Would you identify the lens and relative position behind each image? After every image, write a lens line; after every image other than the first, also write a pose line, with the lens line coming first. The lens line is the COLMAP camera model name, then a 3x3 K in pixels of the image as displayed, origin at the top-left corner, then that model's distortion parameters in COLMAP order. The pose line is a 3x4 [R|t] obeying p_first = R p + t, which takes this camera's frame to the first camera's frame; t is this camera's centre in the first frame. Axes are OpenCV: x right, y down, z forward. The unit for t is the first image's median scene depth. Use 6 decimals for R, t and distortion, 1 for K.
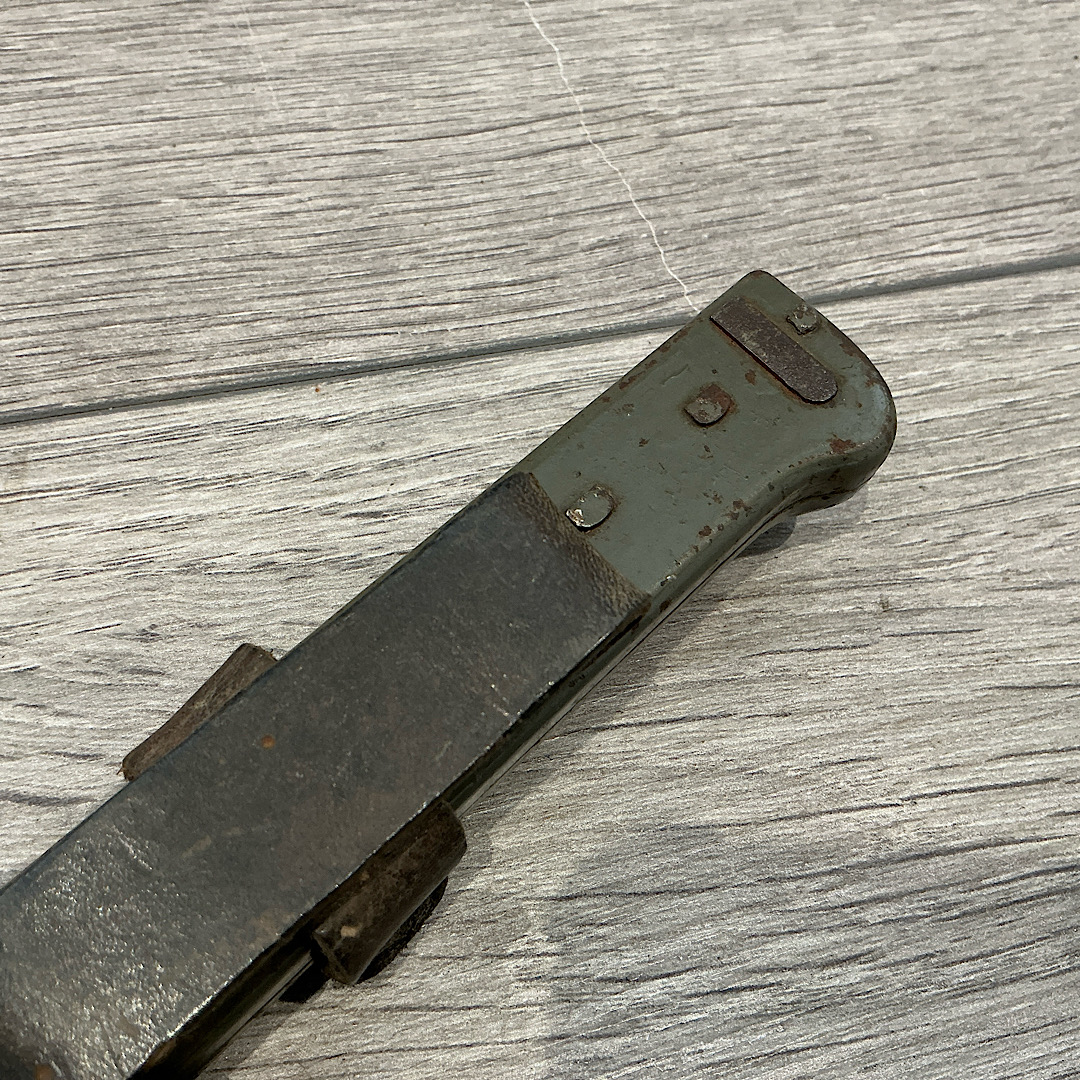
lens RADIAL K [[1204.9, 0, 540.0], [0, 1204.9, 540.0], [0, 0, 1]] dist [0.147776, -0.357083]
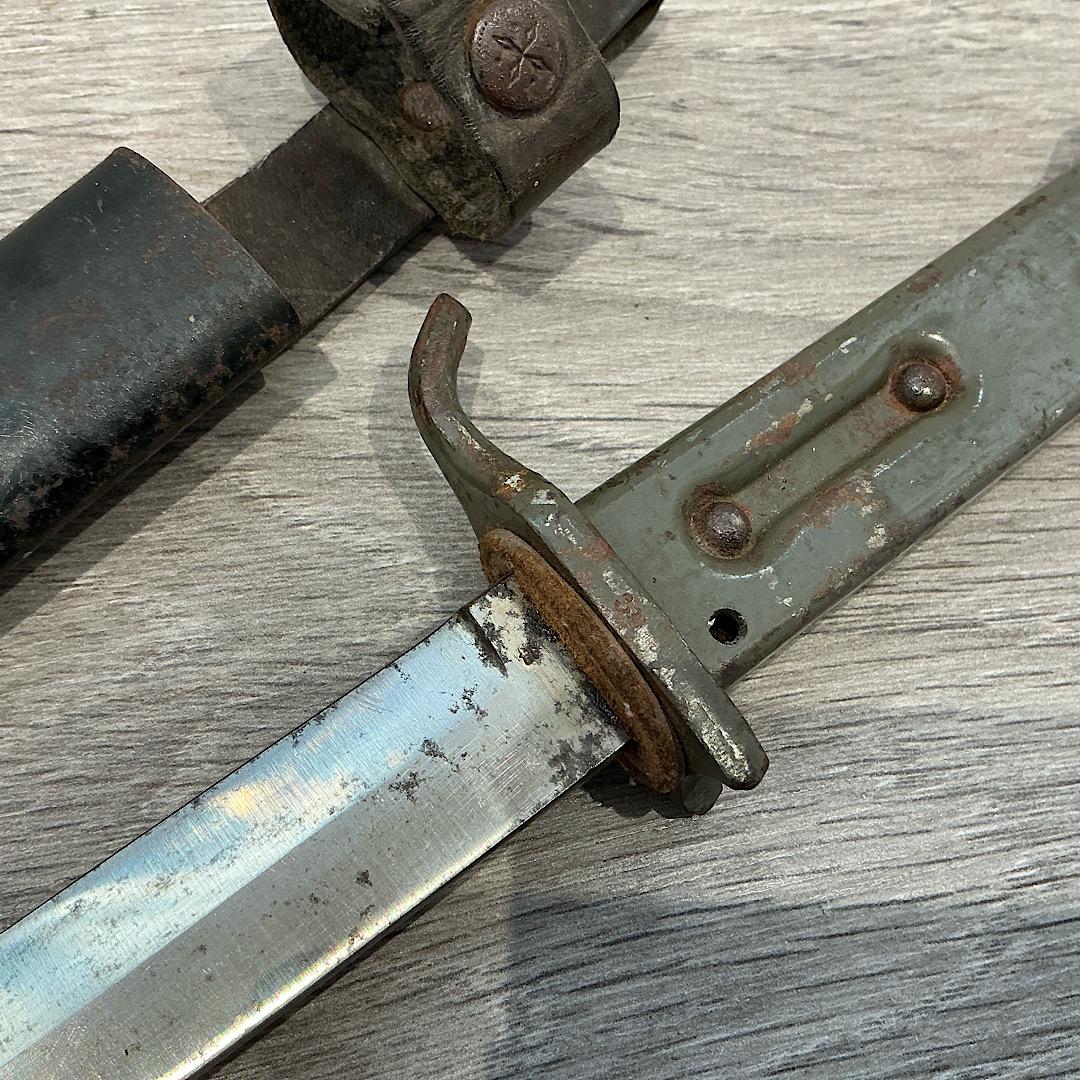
lens RADIAL K [[1204.9, 0, 540.0], [0, 1204.9, 540.0], [0, 0, 1]] dist [0.147776, -0.357083]
pose [[0.998664, 0.042999, -0.028656, -0.352857], [-0.038745, 0.990047, 0.135297, 0.285032], [0.034188, -0.134006, 0.990391, -0.135642]]
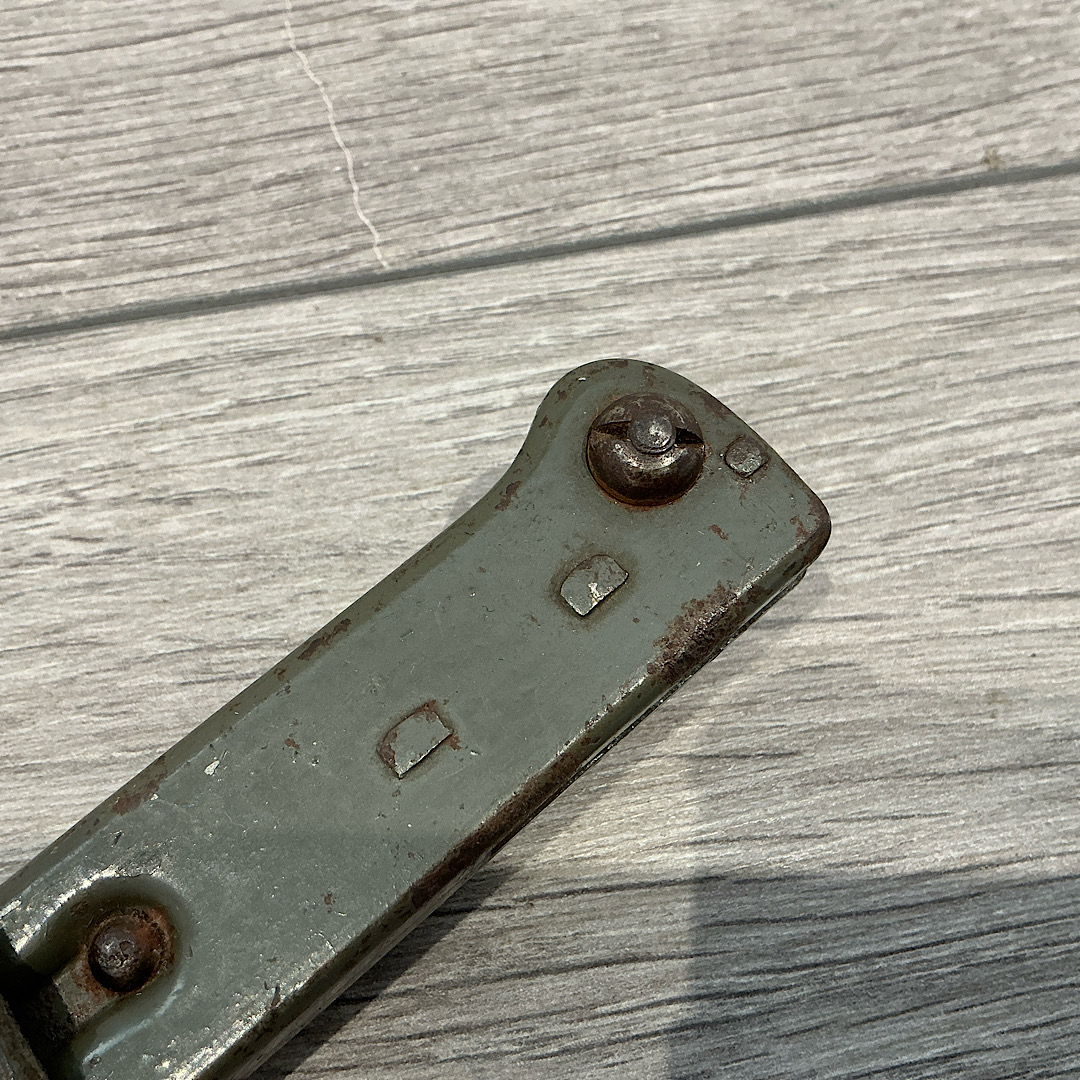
lens RADIAL K [[1204.9, 0, 540.0], [0, 1204.9, 540.0], [0, 0, 1]] dist [0.147776, -0.357083]
pose [[0.995457, 0.023898, -0.092167, 0.350413], [-0.013824, 0.994007, 0.108435, -0.107233], [0.094207, -0.106669, 0.989822, 0.199603]]
